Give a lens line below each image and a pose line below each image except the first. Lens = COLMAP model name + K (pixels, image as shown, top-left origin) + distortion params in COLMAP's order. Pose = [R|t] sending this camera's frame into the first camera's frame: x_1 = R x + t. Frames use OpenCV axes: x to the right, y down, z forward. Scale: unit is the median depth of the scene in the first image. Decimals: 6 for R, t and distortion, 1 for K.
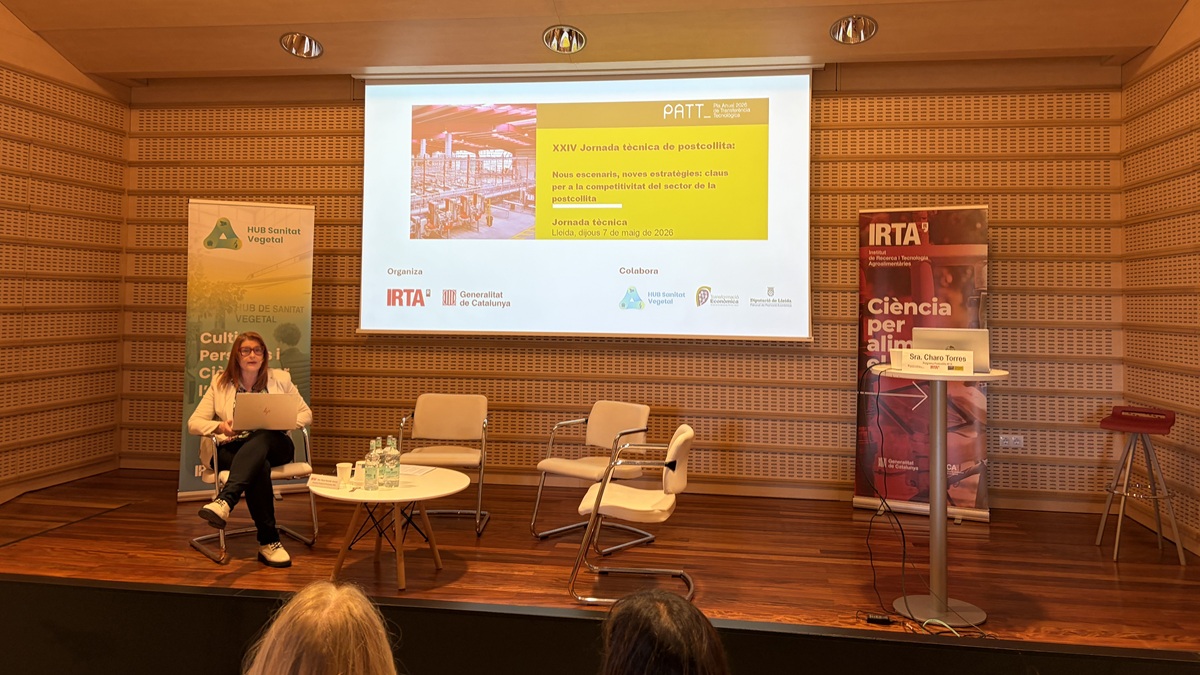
lens RADIAL K [[909.9, 0, 603.3], [0, 909.9, 248.4], [0, 0, 1]] dist [0.031122, -0.007910]
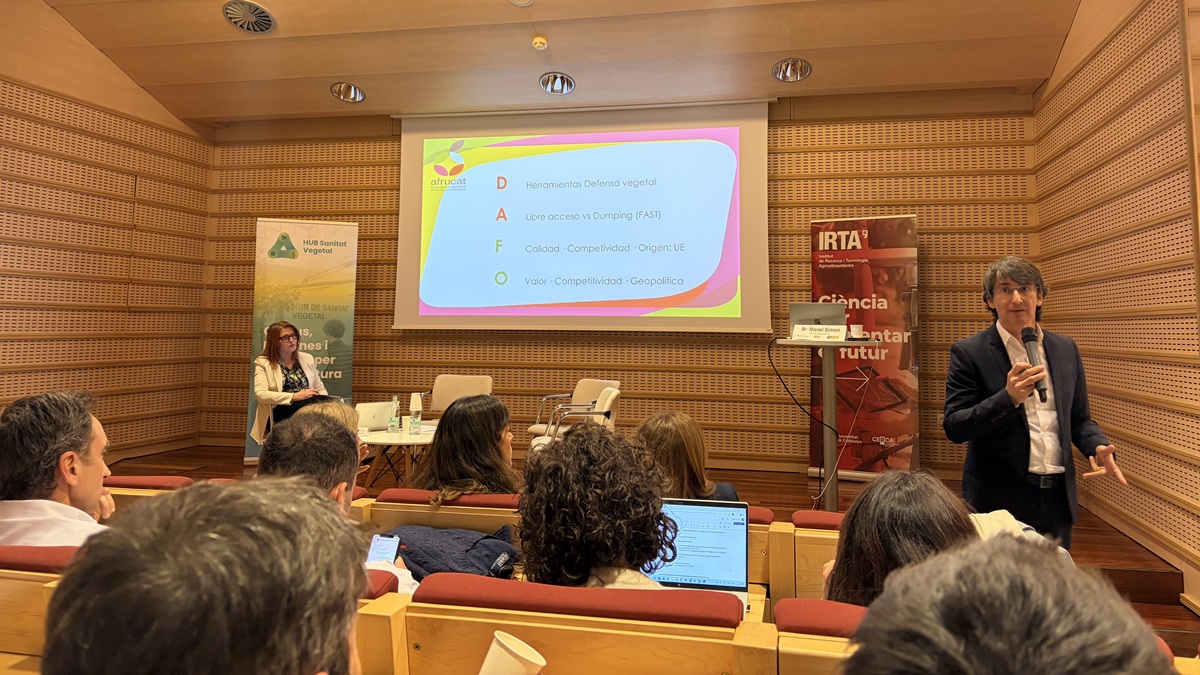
lens RADIAL K [[909.9, 0, 599.6], [0, 909.9, 212.7], [0, 0, 1]] dist [0.031122, -0.007910]
pose [[0.996970, -0.013028, -0.076685, 0.099893], [0.007791, 0.997642, -0.068190, 0.025855], [0.077392, 0.067386, 0.994721, -0.186844]]
